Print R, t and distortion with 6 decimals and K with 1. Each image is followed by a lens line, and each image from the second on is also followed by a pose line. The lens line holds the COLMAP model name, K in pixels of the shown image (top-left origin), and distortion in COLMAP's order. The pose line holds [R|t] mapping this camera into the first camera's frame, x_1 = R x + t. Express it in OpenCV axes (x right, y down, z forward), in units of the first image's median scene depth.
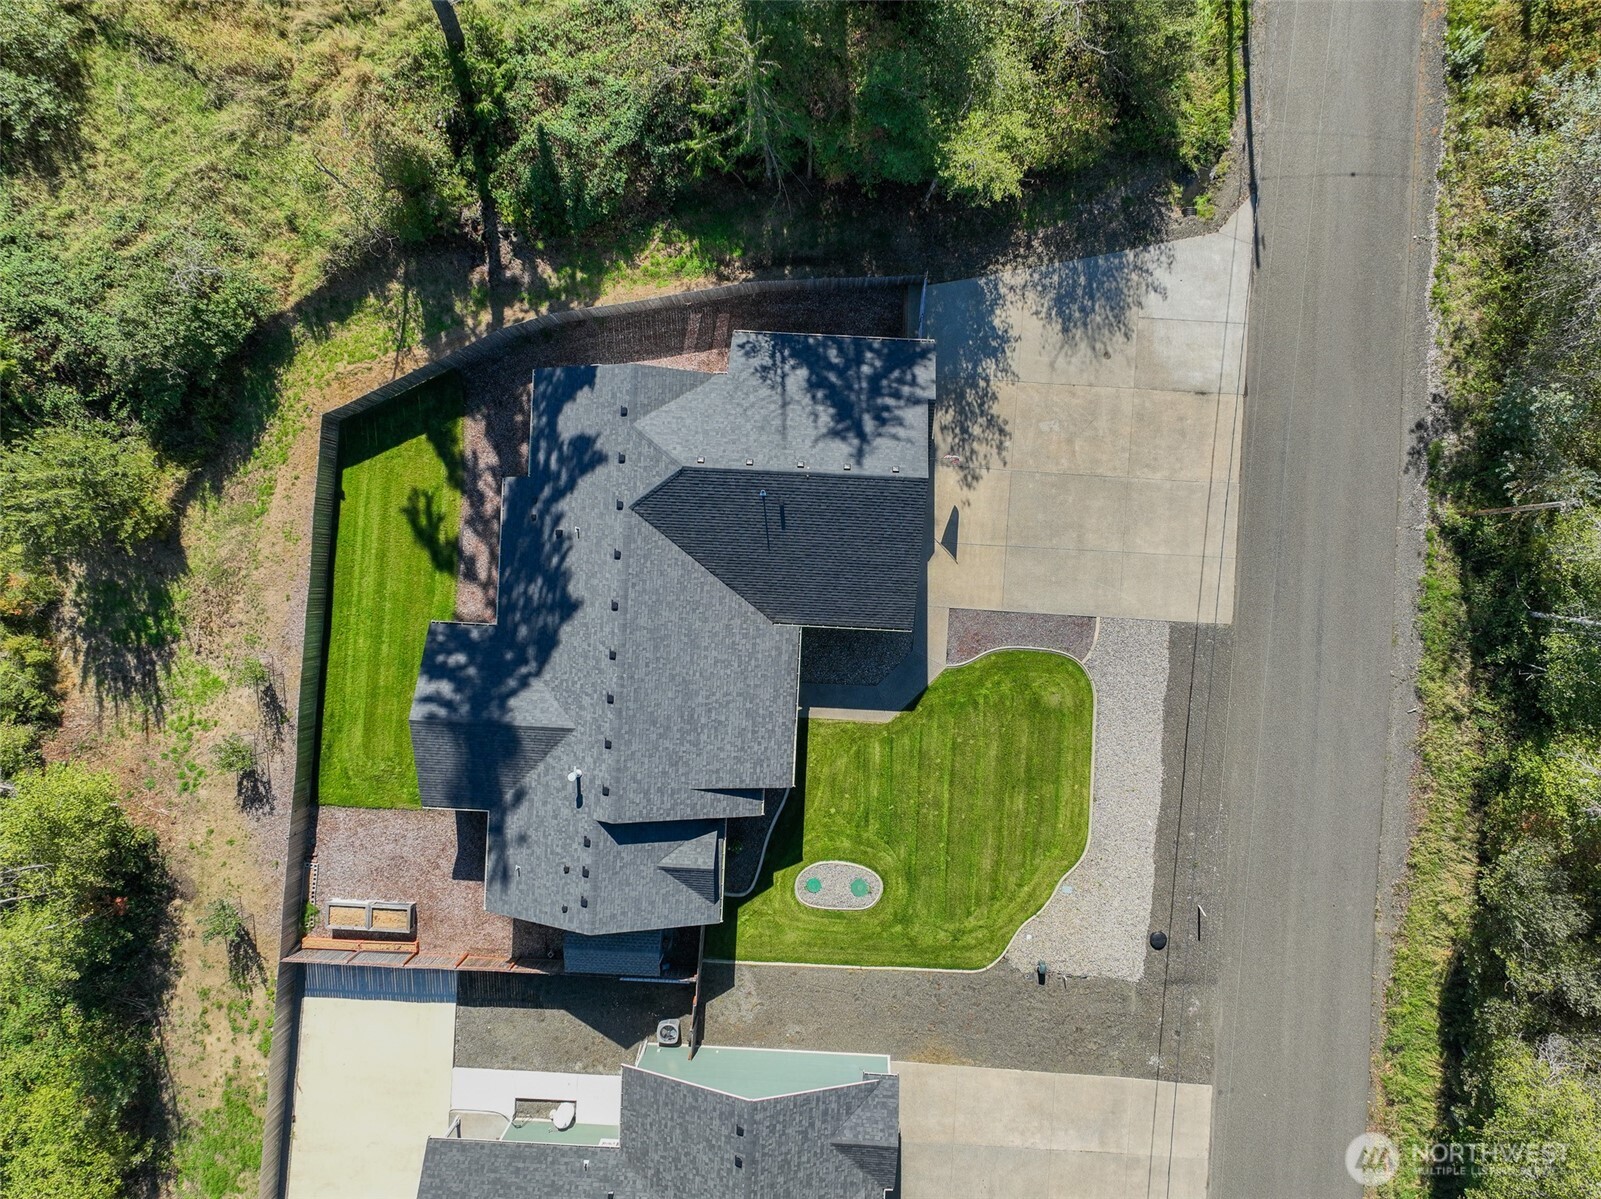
lens RADIAL K [[1142.1, 0, 800.5], [0, 1142.1, 599.5], [0, 0, 1]] dist [-0.008175, -0.004271]
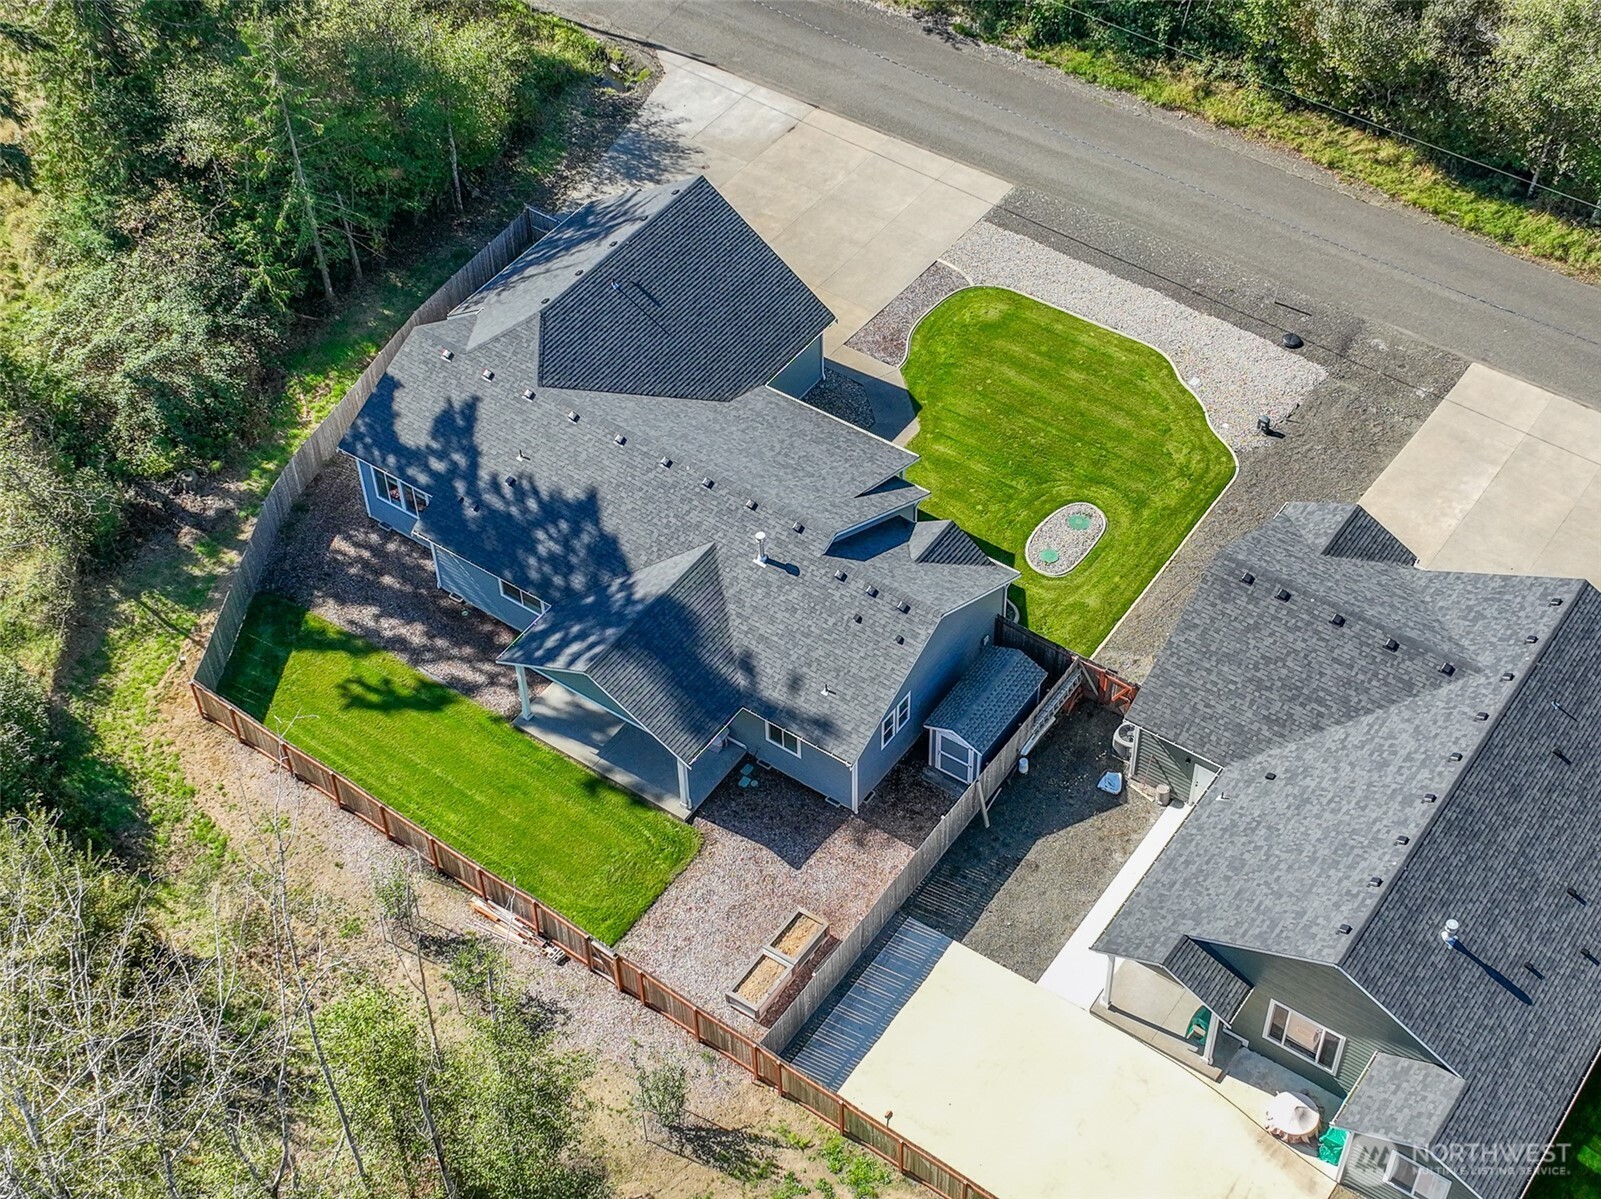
lens RADIAL K [[2439.8, 0, 800.5], [0, 2439.8, 599.5], [0, 0, 1]] dist [-0.100728, 0.073684]
pose [[0.537982, -0.600007, 0.592088, -1.106540], [0.842755, 0.367458, -0.393369, 0.784854], [0.018456, 0.710610, 0.703344, -0.172266]]
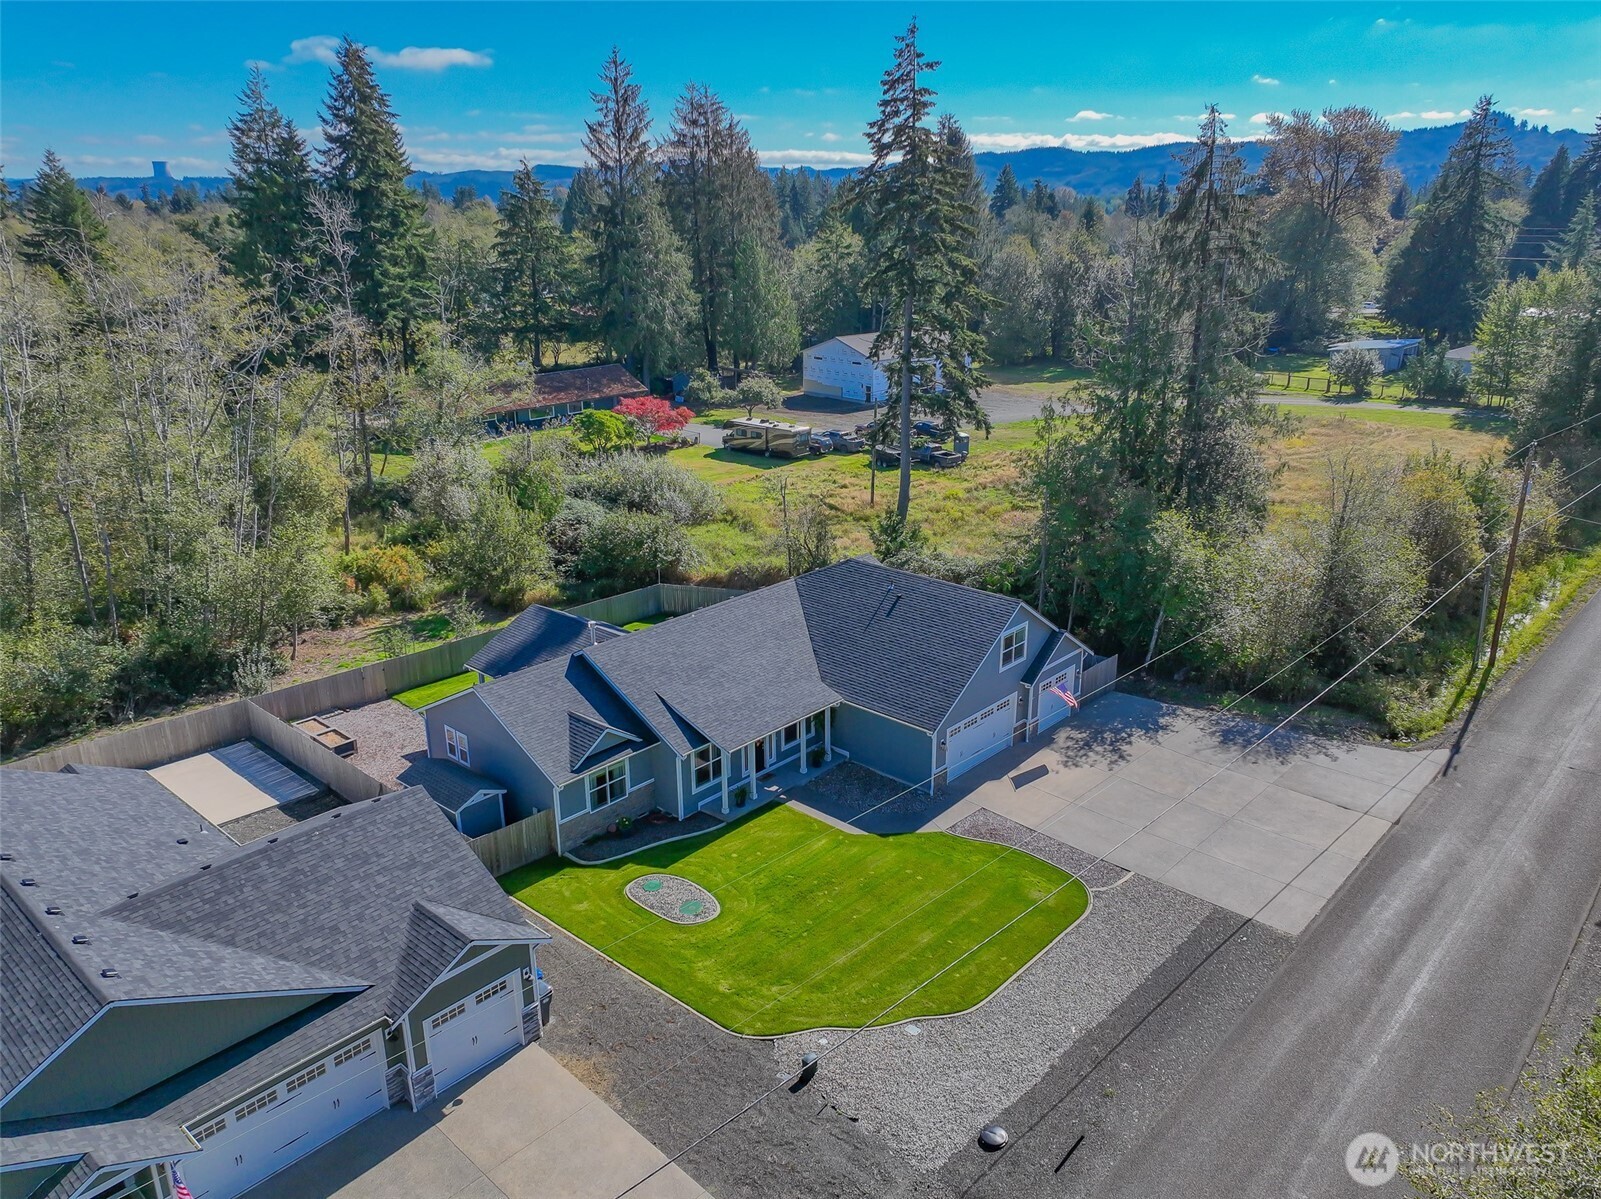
lens RADIAL K [[1142.1, 0, 800.5], [0, 1142.1, 599.5], [0, 0, 1]] dist [-0.008175, -0.004271]
pose [[0.770239, 0.222938, -0.597521, 0.520944], [-0.637414, 0.238421, -0.732707, 0.720453], [-0.020886, 0.945227, 0.325744, 0.552901]]
